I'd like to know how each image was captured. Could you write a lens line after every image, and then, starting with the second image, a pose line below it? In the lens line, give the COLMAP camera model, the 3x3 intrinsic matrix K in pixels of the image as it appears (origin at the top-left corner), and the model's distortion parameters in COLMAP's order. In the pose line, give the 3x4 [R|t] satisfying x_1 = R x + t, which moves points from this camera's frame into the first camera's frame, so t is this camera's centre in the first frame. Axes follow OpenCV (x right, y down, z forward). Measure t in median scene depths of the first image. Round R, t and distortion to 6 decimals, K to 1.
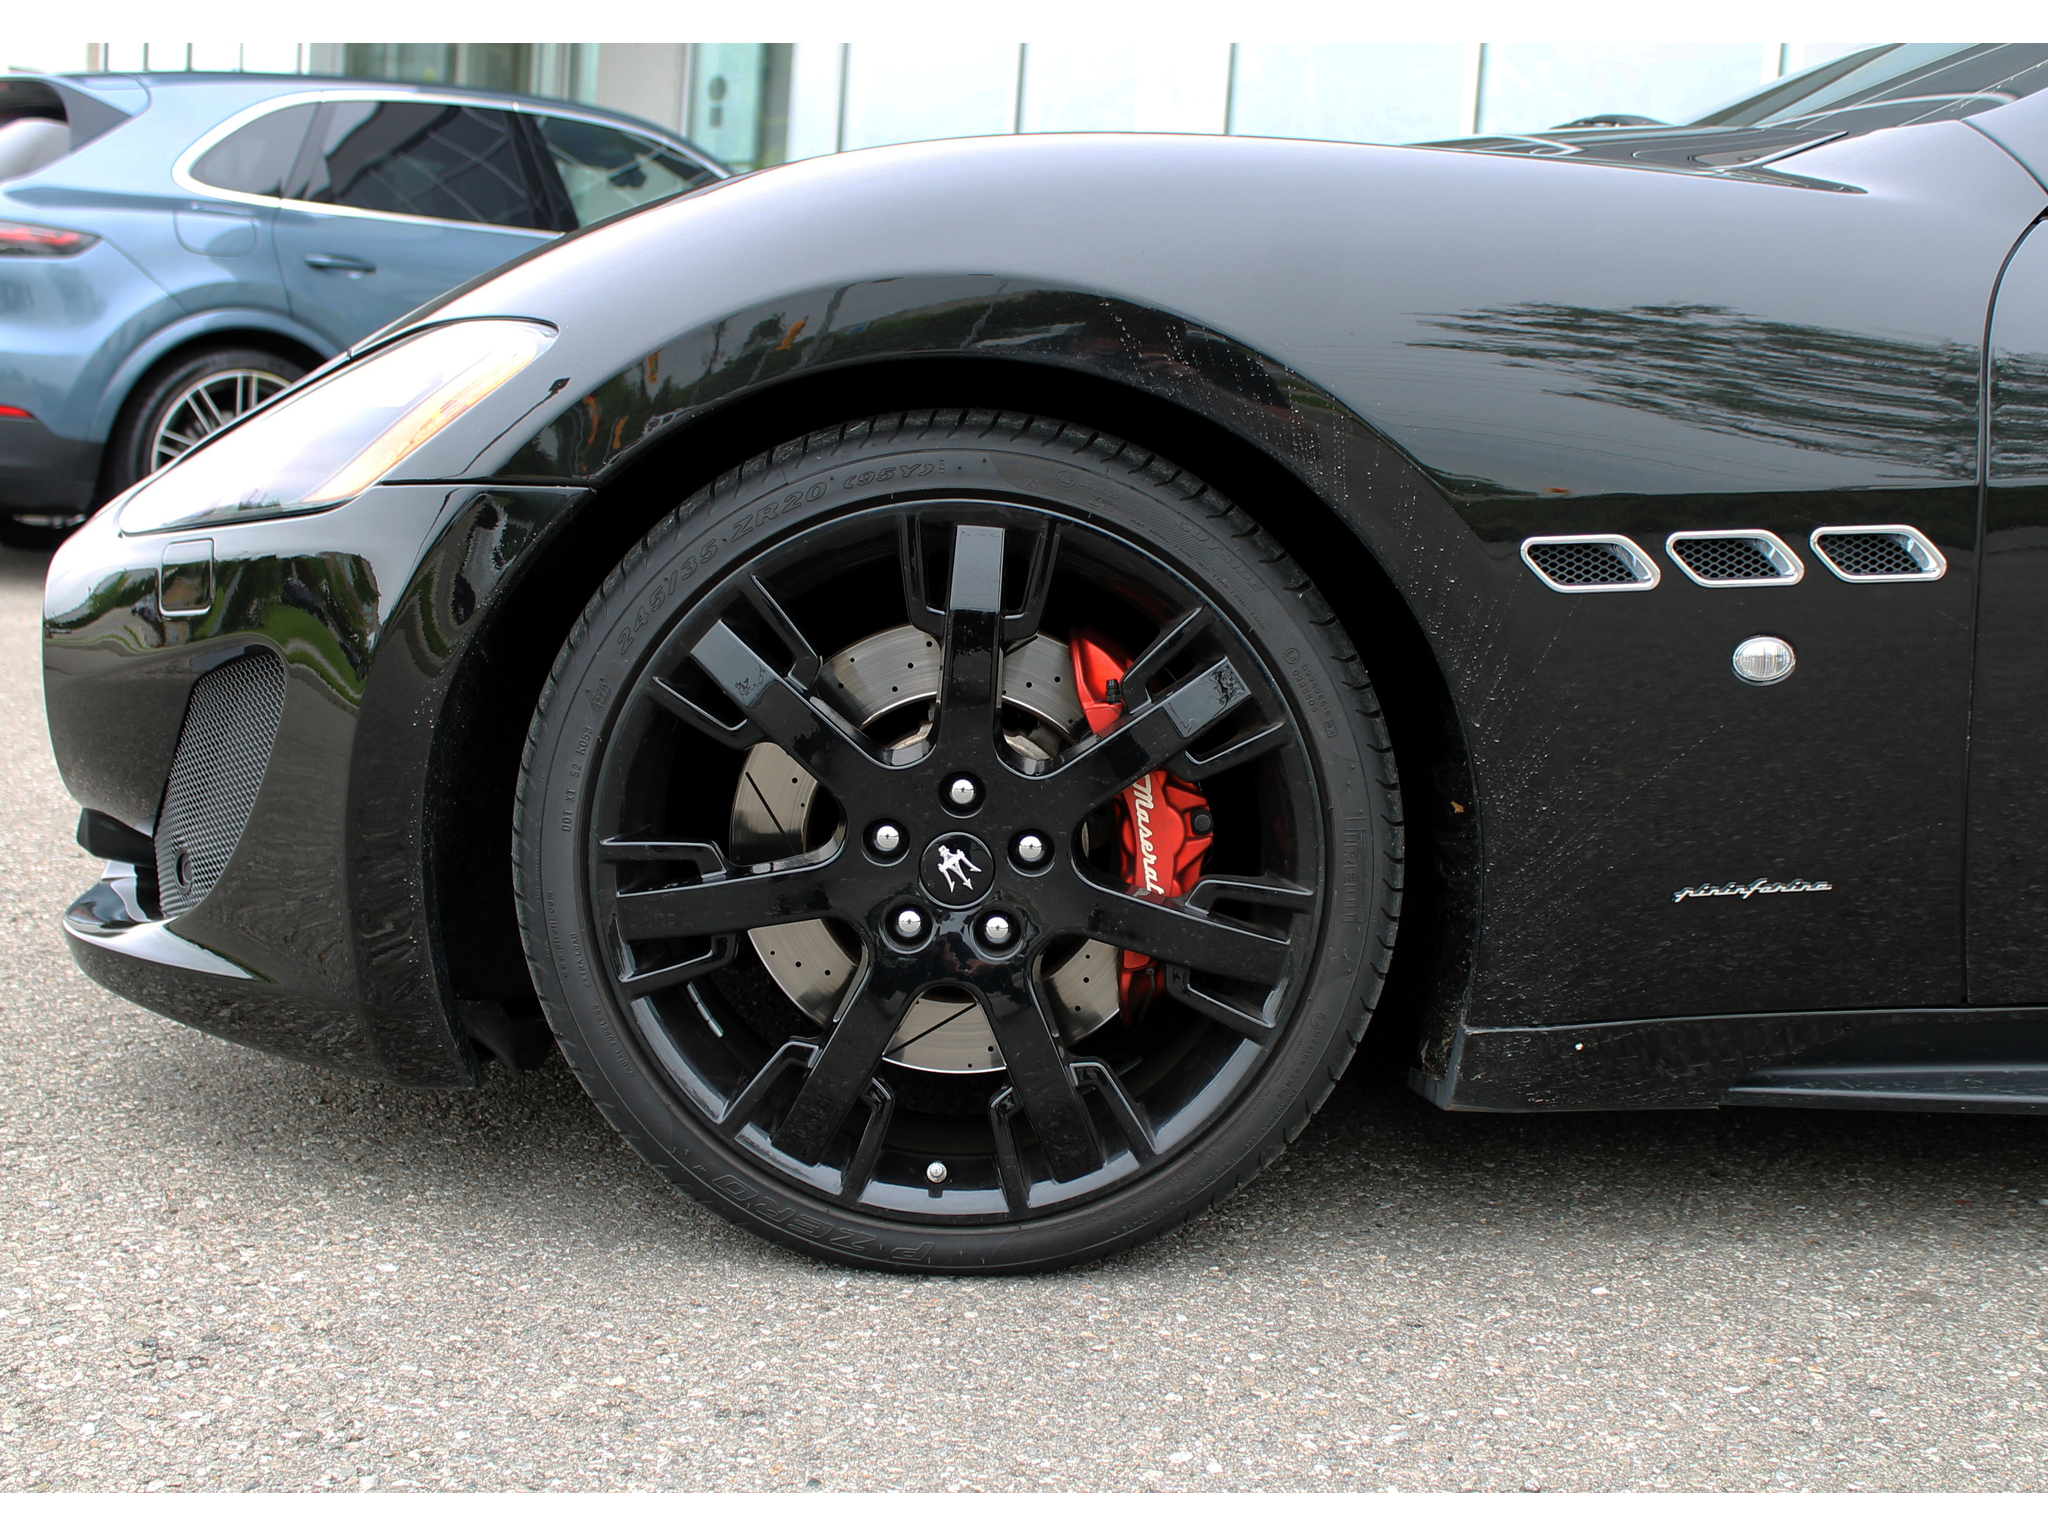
lens RADIAL K [[2200.6, 0, 1024.0], [0, 2200.6, 768.0], [0, 0, 1]] dist [-0.119030, 0.255445]
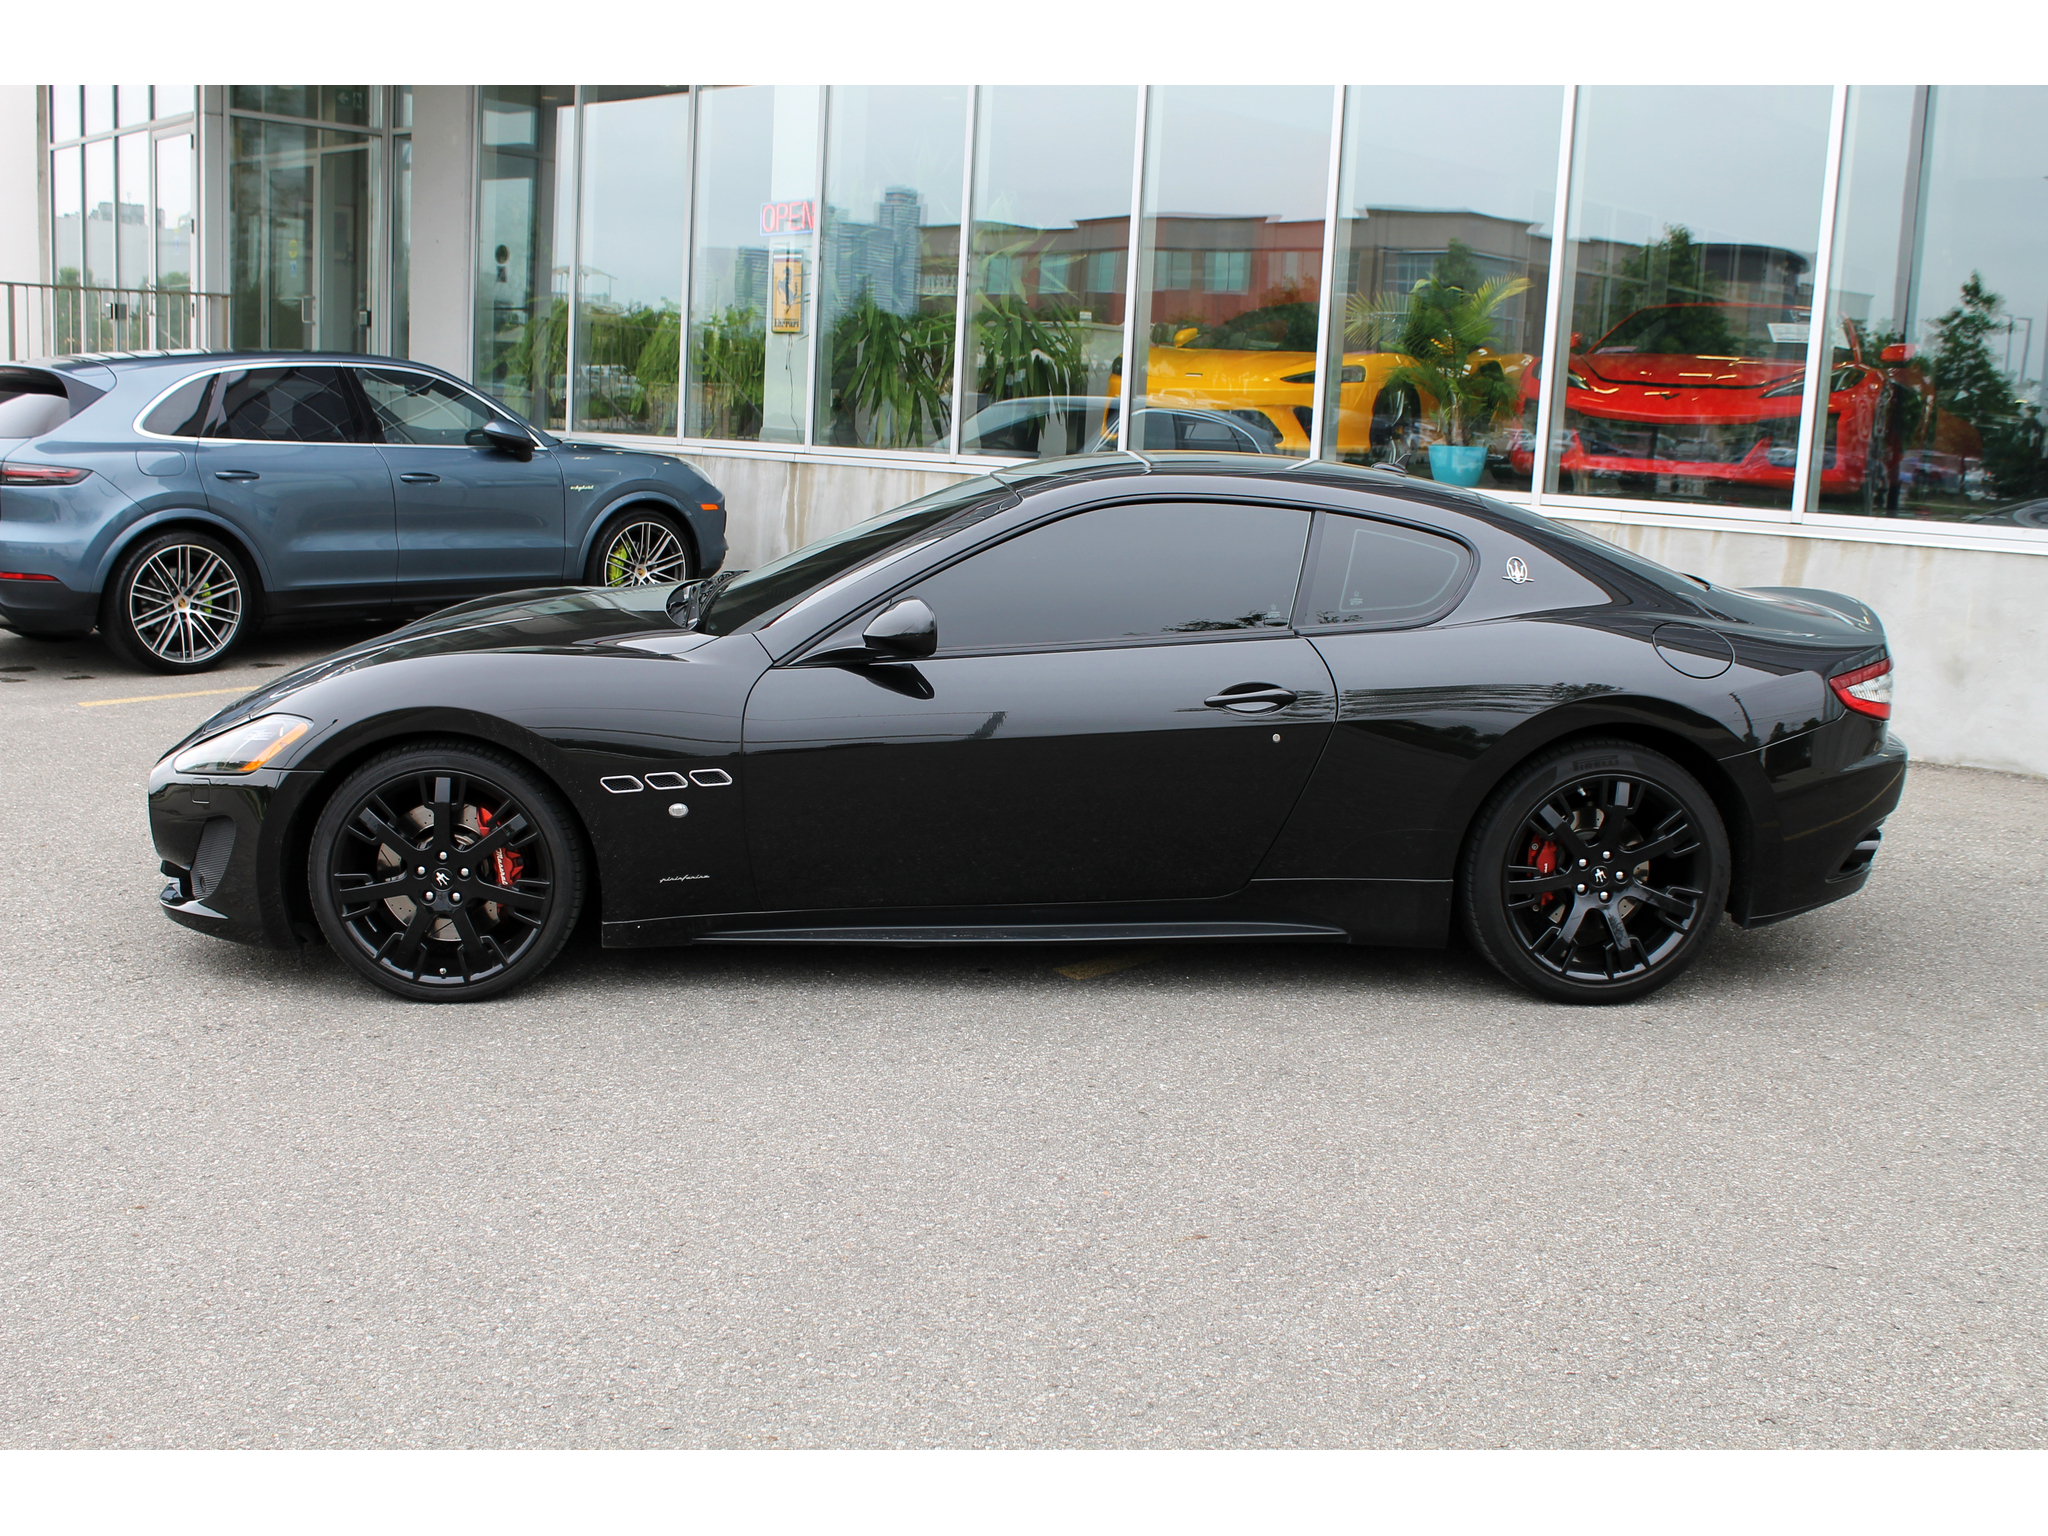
lens RADIAL K [[2200.6, 0, 1024.0], [0, 2200.6, 768.0], [0, 0, 1]] dist [-0.119030, 0.255445]
pose [[0.998875, -0.030736, 0.036108, 0.713813], [0.028775, 0.998146, 0.053637, -0.265955], [-0.037690, -0.052538, 0.997907, -2.251093]]
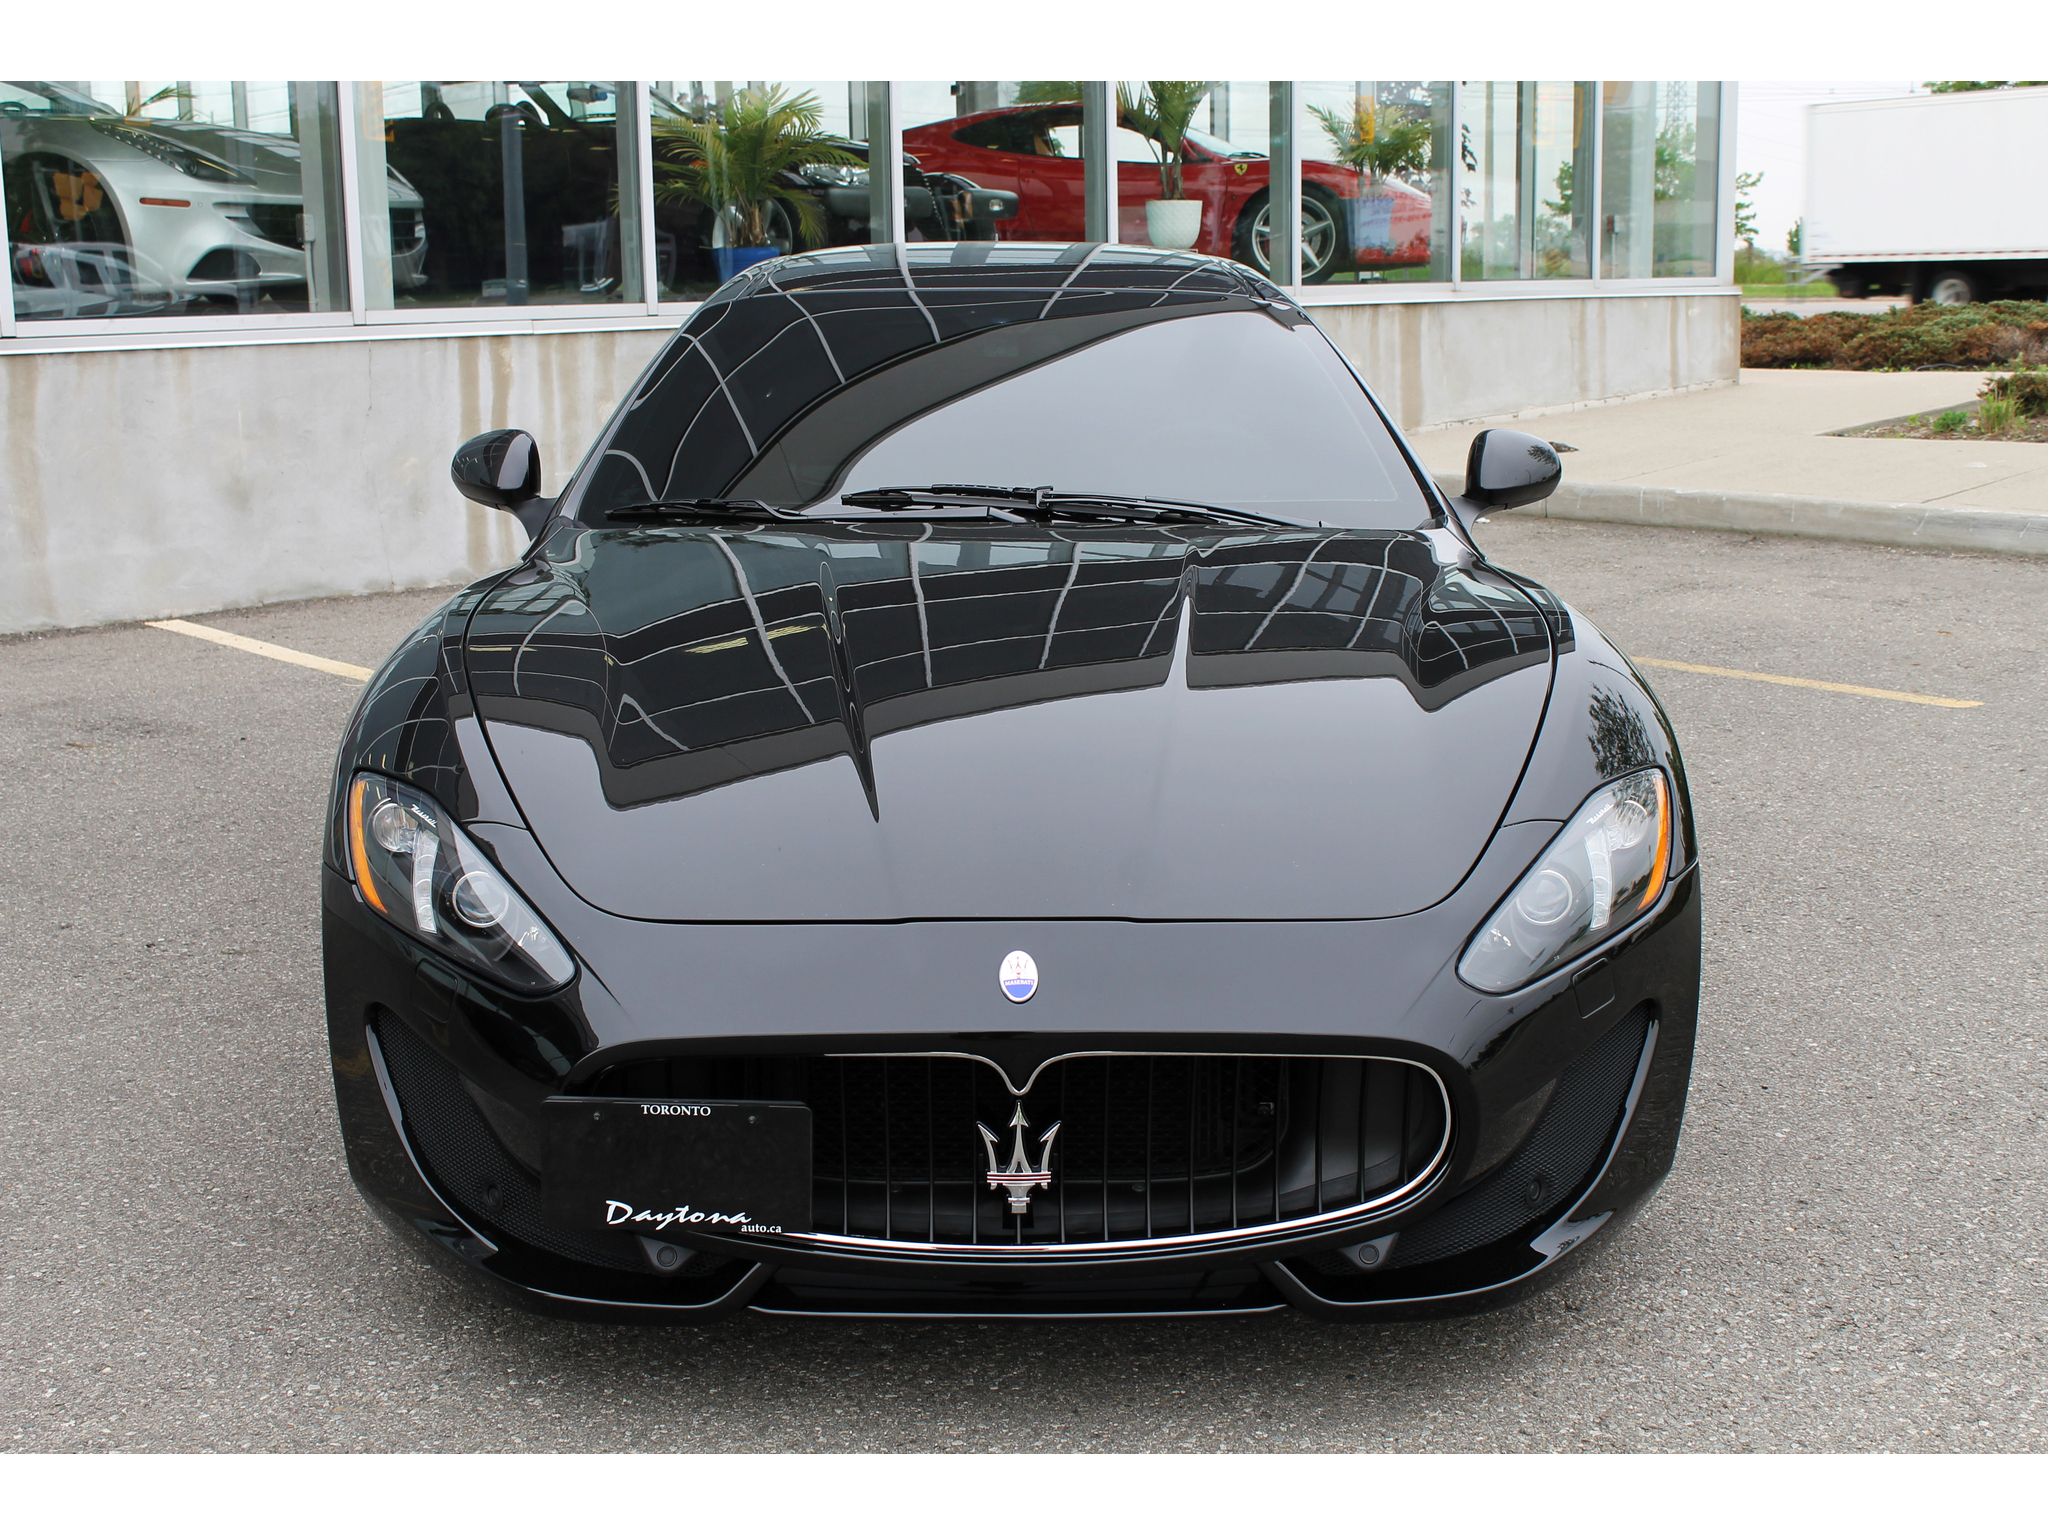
lens RADIAL K [[2606.9, 0, 1024.0], [0, 2606.9, 768.0], [0, 0, 1]] dist [-0.047113, 0.009700]
pose [[-0.046707, -0.247745, 0.967699, -2.266965], [0.104335, 0.962247, 0.251385, -0.794406], [-0.993445, 0.112706, -0.019096, 1.568779]]
